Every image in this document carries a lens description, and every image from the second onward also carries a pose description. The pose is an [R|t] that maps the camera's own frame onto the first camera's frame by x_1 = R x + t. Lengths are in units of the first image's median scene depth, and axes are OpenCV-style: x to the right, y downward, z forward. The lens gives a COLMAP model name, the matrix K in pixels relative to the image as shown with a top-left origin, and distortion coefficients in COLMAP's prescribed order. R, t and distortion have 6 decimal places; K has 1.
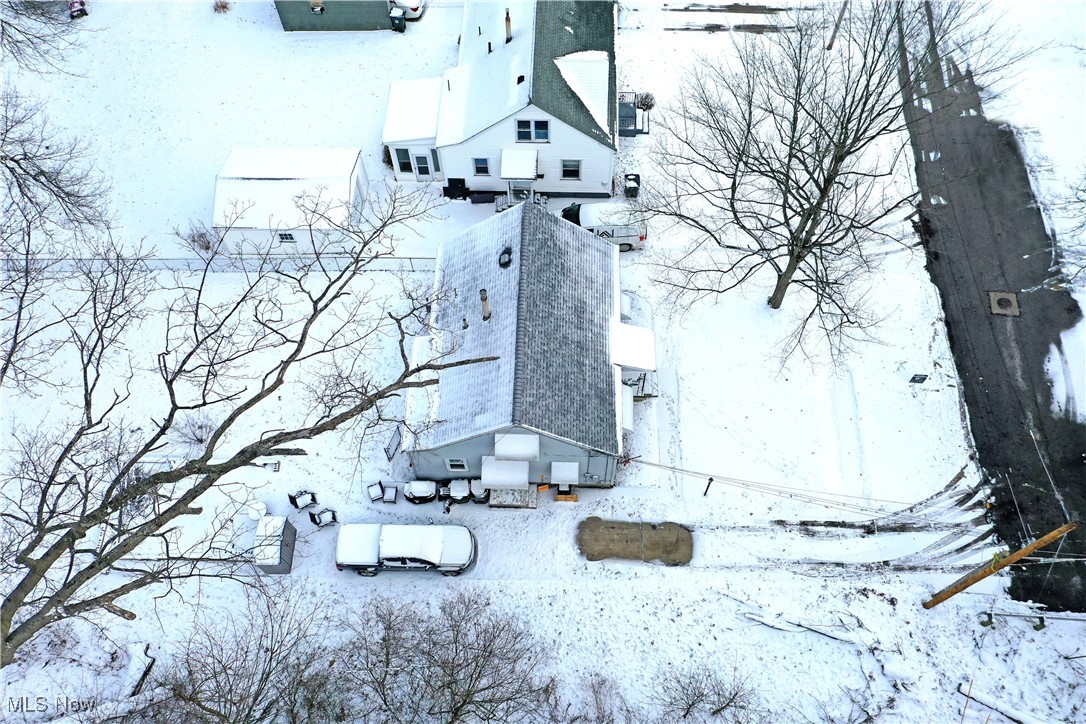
lens RADIAL K [[953.3, 0, 543.0], [0, 953.3, 362.0], [0, 0, 1]] dist [0.019339, 0.010555]
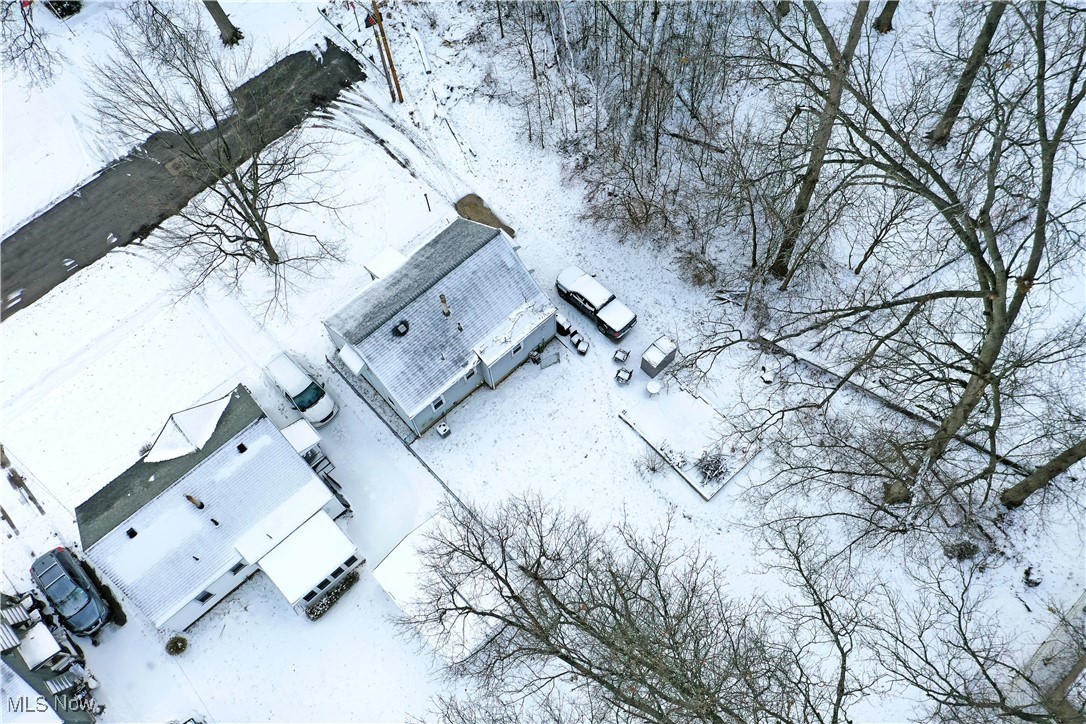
lens RADIAL K [[953.3, 0, 543.0], [0, 953.3, 362.0], [0, 0, 1]] dist [0.019339, 0.010555]
pose [[-0.694803, -0.628657, 0.349341, -0.651786], [0.642010, -0.323224, 0.695233, -0.897069], [-0.324147, 0.707331, 0.628181, 0.152832]]
